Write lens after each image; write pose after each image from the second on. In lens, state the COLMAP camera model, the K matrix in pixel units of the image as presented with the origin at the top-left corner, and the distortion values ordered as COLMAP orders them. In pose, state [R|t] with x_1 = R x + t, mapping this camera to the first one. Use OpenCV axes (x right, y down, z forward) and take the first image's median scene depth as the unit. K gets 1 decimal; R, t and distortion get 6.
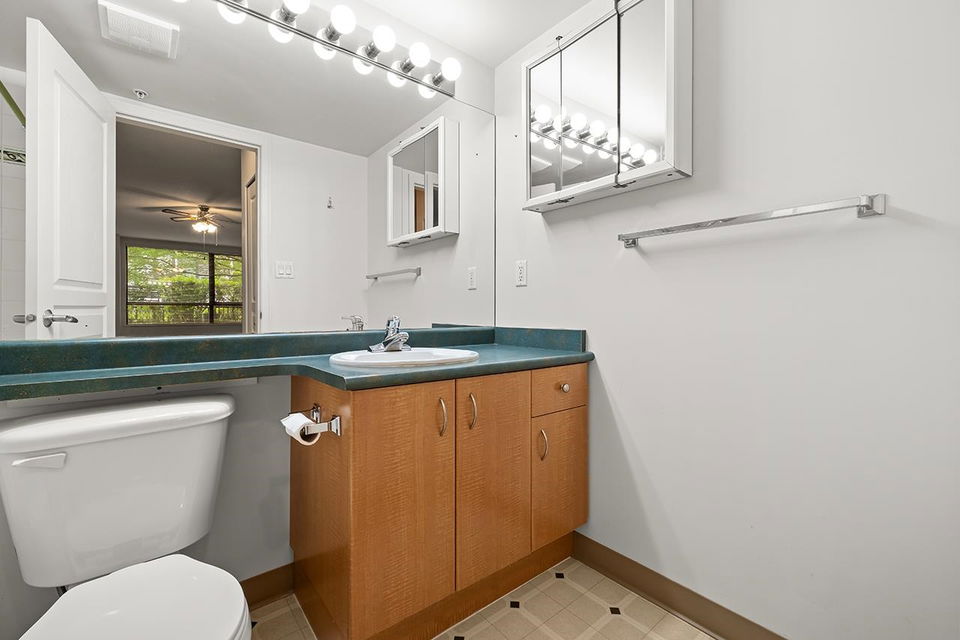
lens RADIAL K [[420.4, 0, 486.5], [0, 420.4, 311.2], [0, 0, 1]] dist [0.000205, -0.000485]
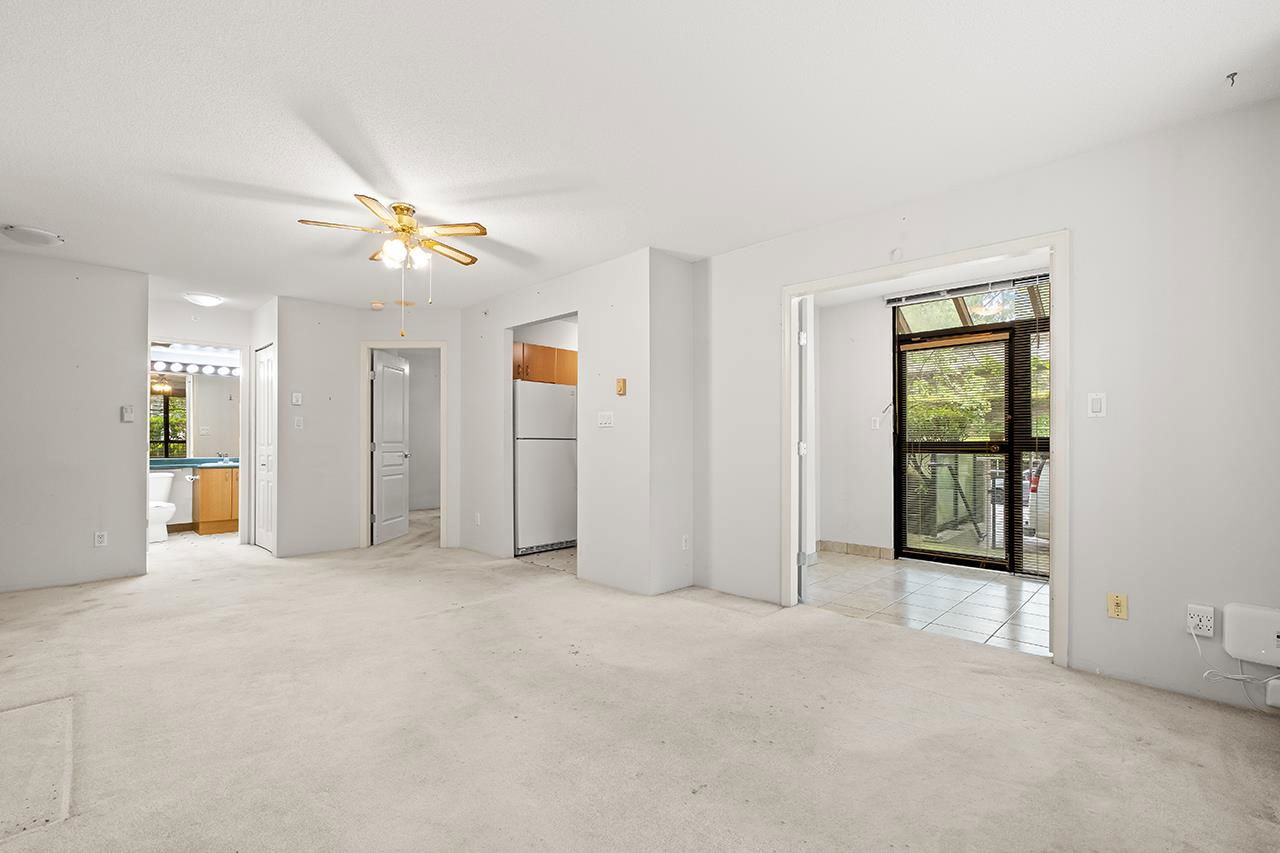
lens RADIAL K [[562.5, 0, 642.5], [0, 562.5, 436.1], [0, 0, 1]] dist [-0.005064, -0.000657]
pose [[0.991830, -0.005003, 0.127467, 2.581098], [0.005918, 0.999959, -0.006799, -0.077663], [-0.127428, 0.007498, 0.991819, -4.000462]]
